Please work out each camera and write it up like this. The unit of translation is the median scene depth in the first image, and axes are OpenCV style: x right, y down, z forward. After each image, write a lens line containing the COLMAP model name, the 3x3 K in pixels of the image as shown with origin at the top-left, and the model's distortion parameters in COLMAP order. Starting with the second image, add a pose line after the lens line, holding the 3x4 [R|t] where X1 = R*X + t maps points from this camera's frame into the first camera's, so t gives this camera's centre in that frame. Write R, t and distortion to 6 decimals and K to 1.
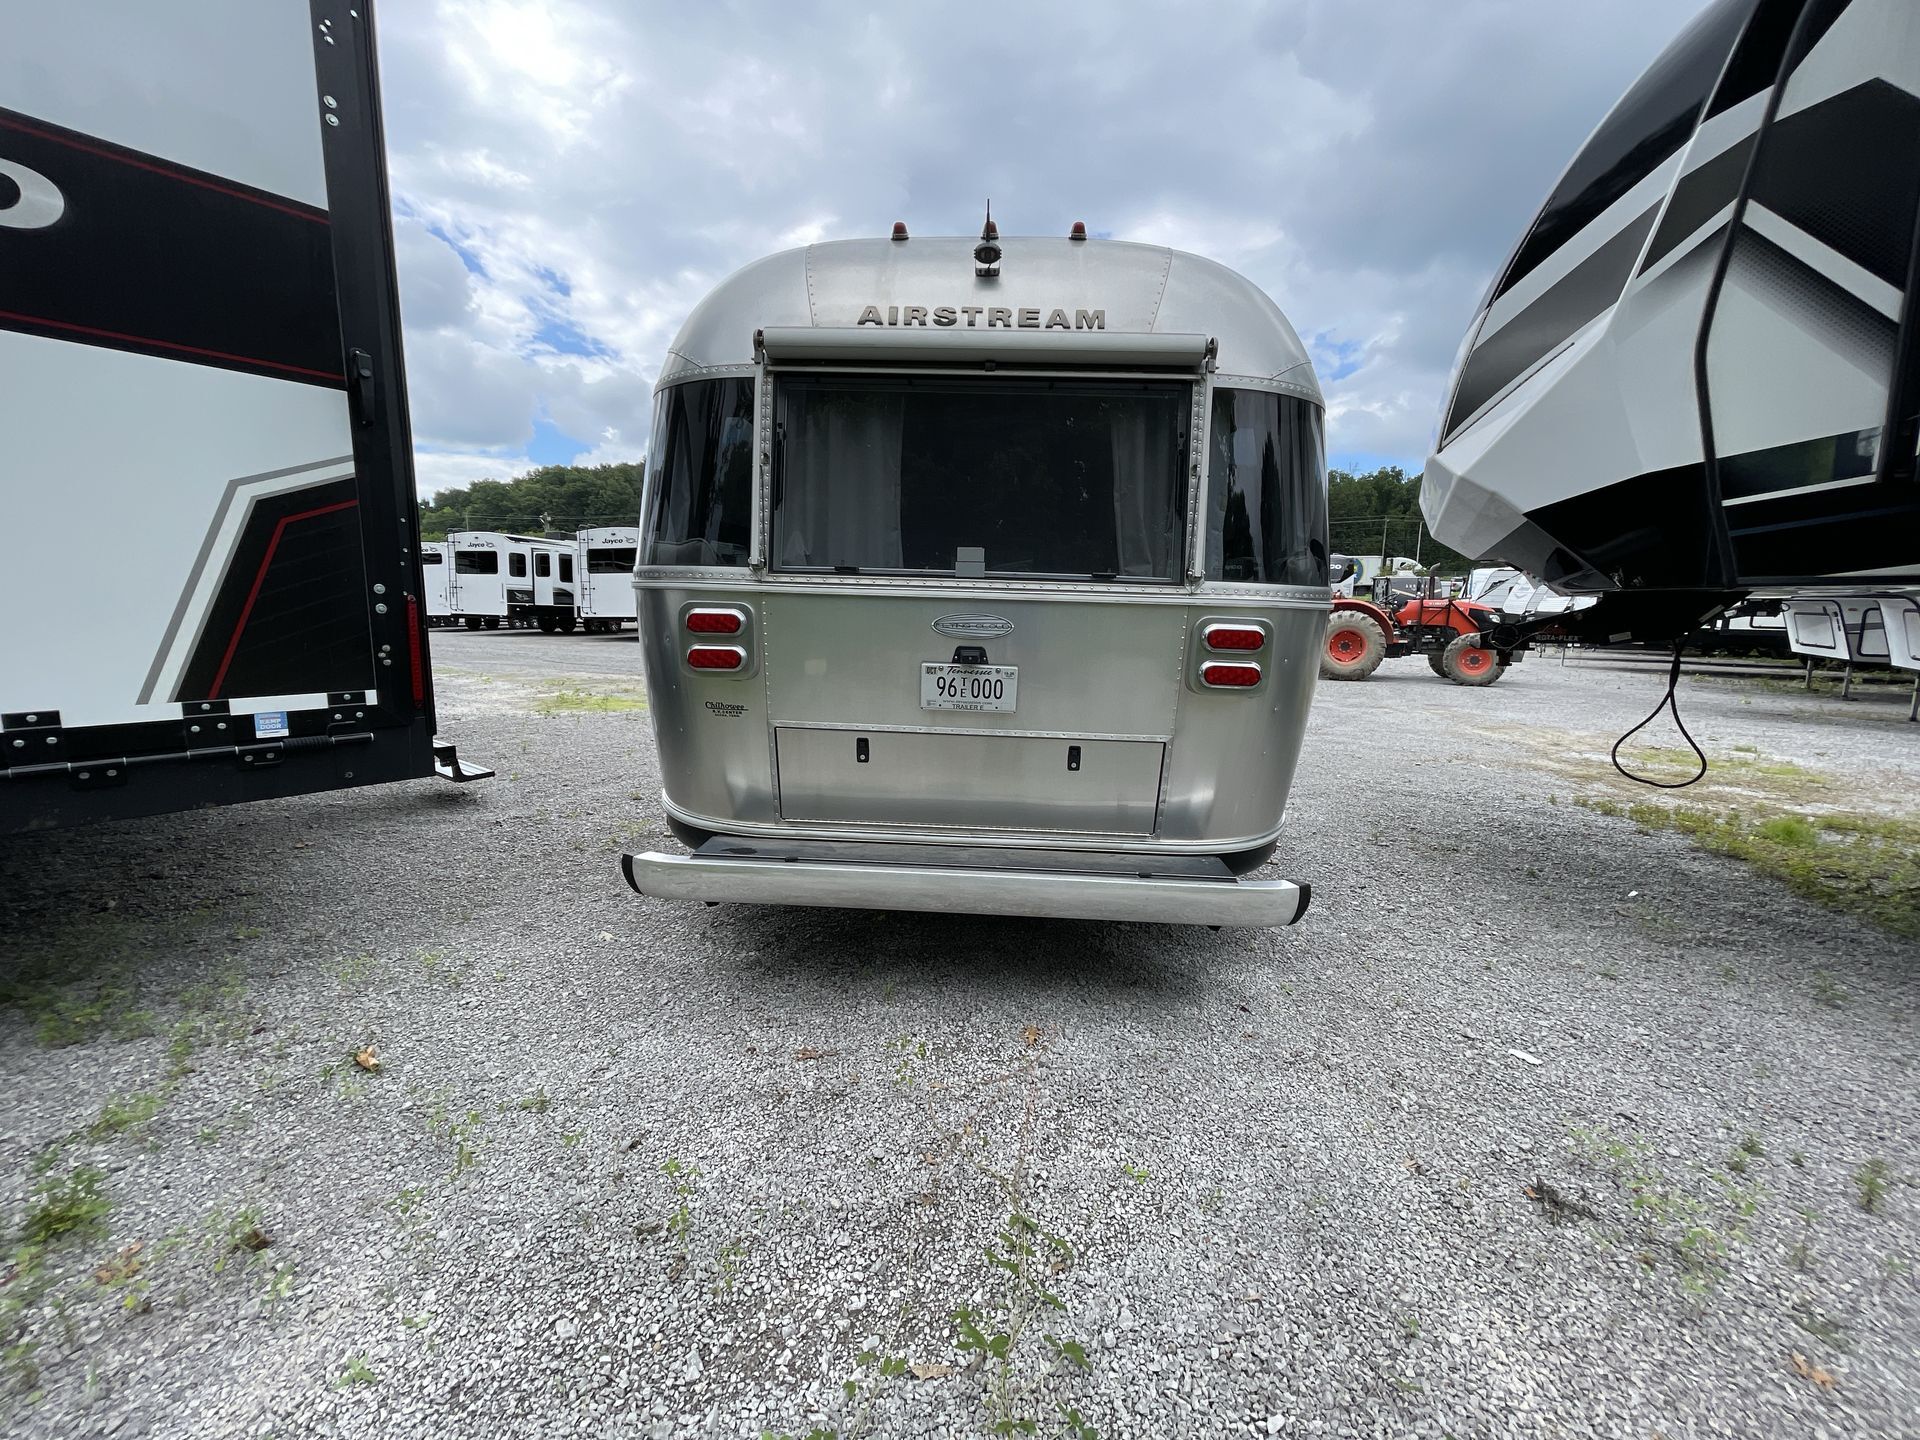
lens RADIAL K [[759.5, 0, 971.2], [0, 759.5, 723.5], [0, 0, 1]] dist [-0.012819, 0.000135]
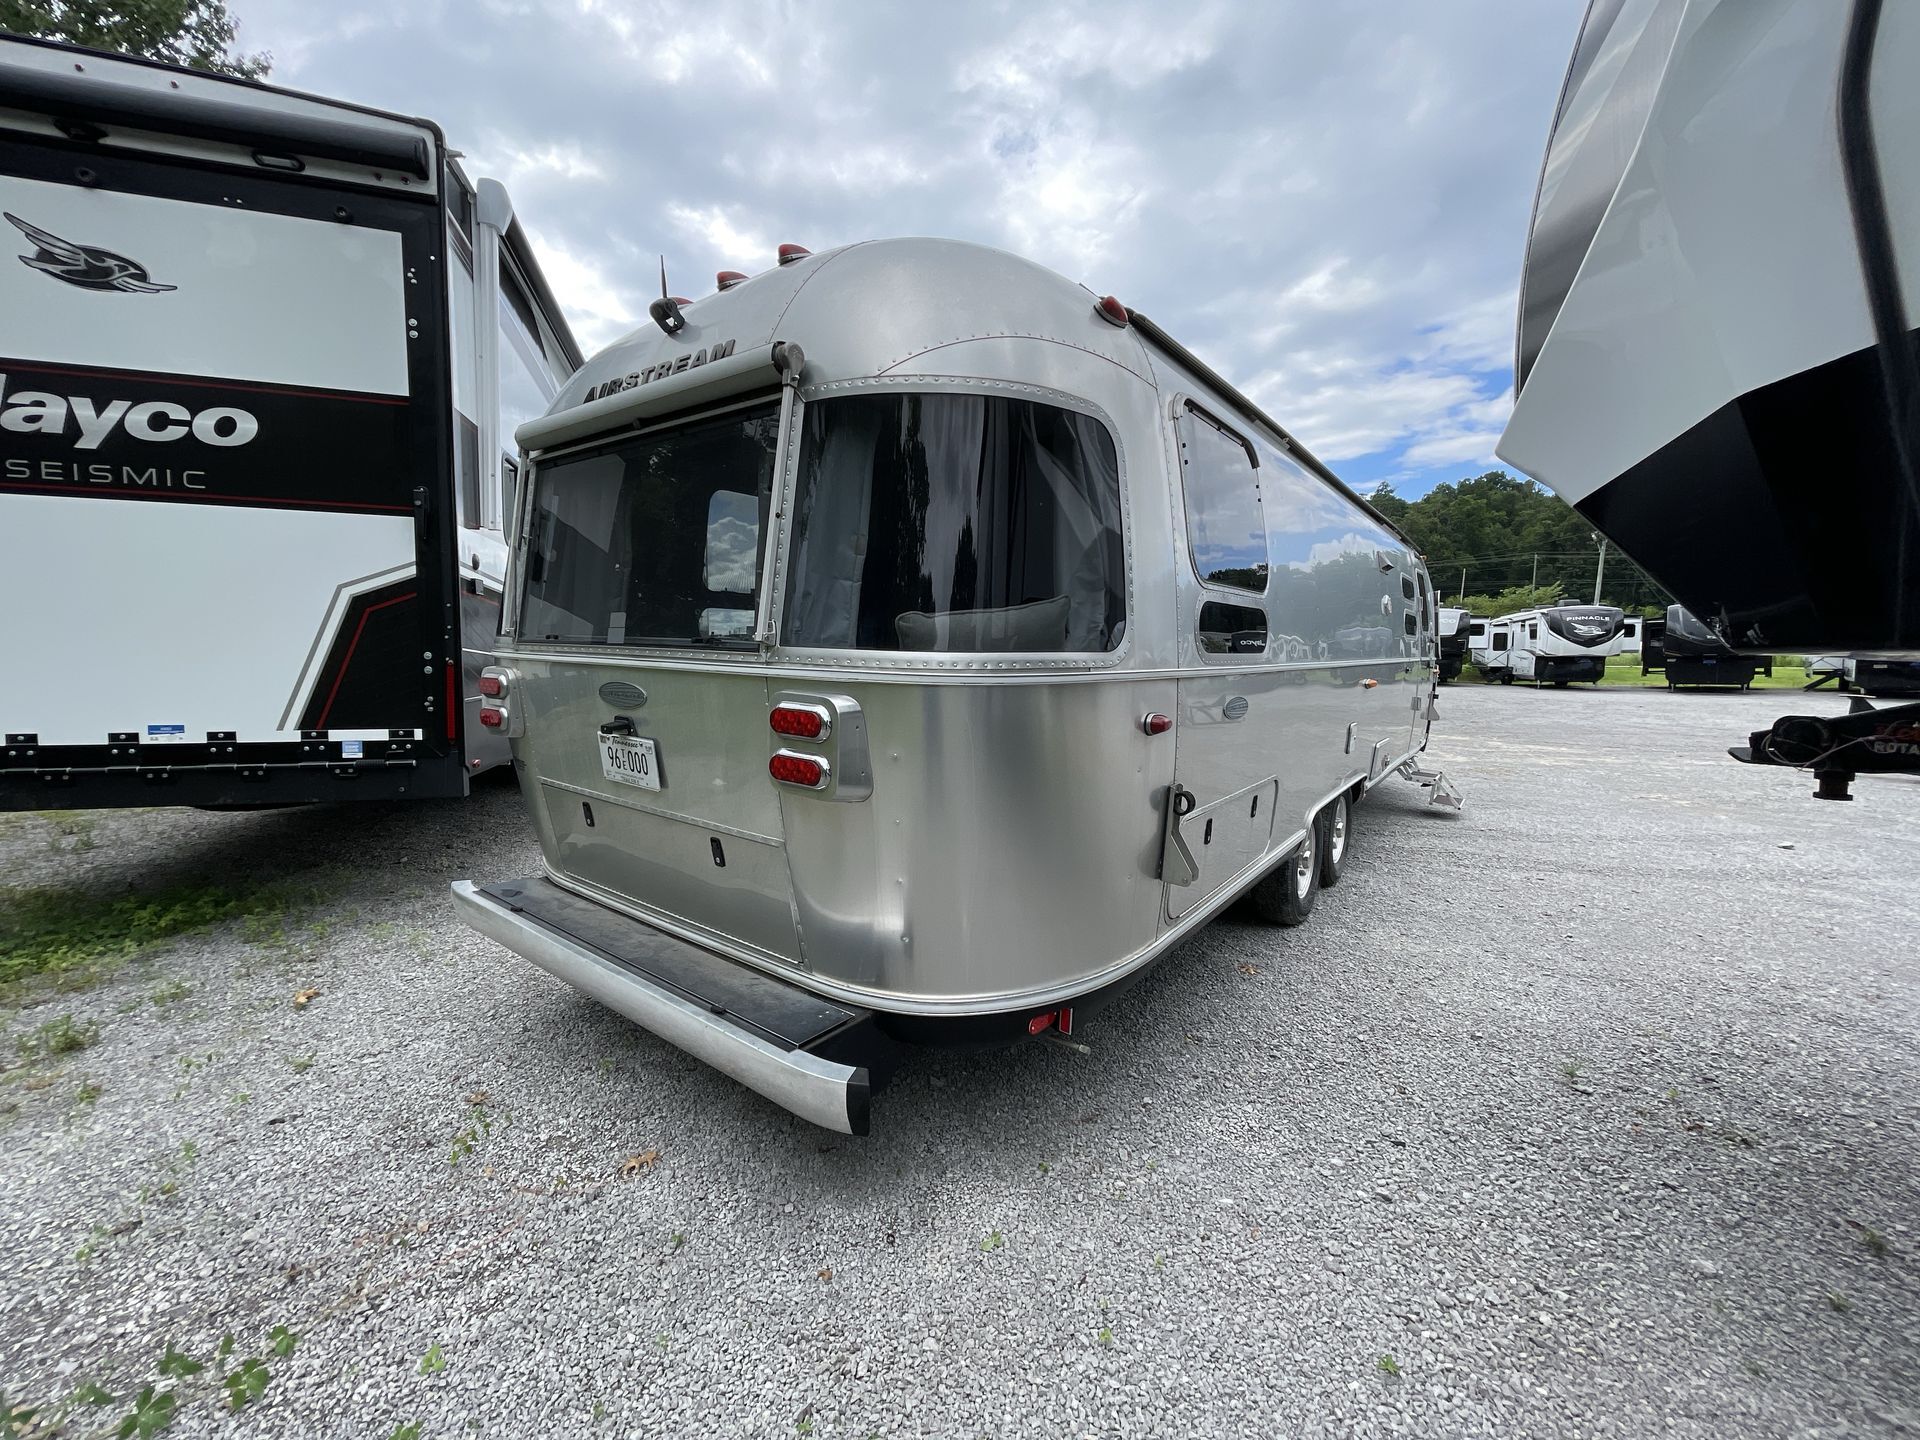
lens RADIAL K [[759.5, 0, 966.9], [0, 759.5, 716.2], [0, 0, 1]] dist [-0.012819, 0.000135]
pose [[0.833274, 0.041848, -0.551274, 0.872931], [-0.084250, 0.995097, -0.051808, -0.088346], [0.546402, 0.089615, 0.832714, 0.441623]]
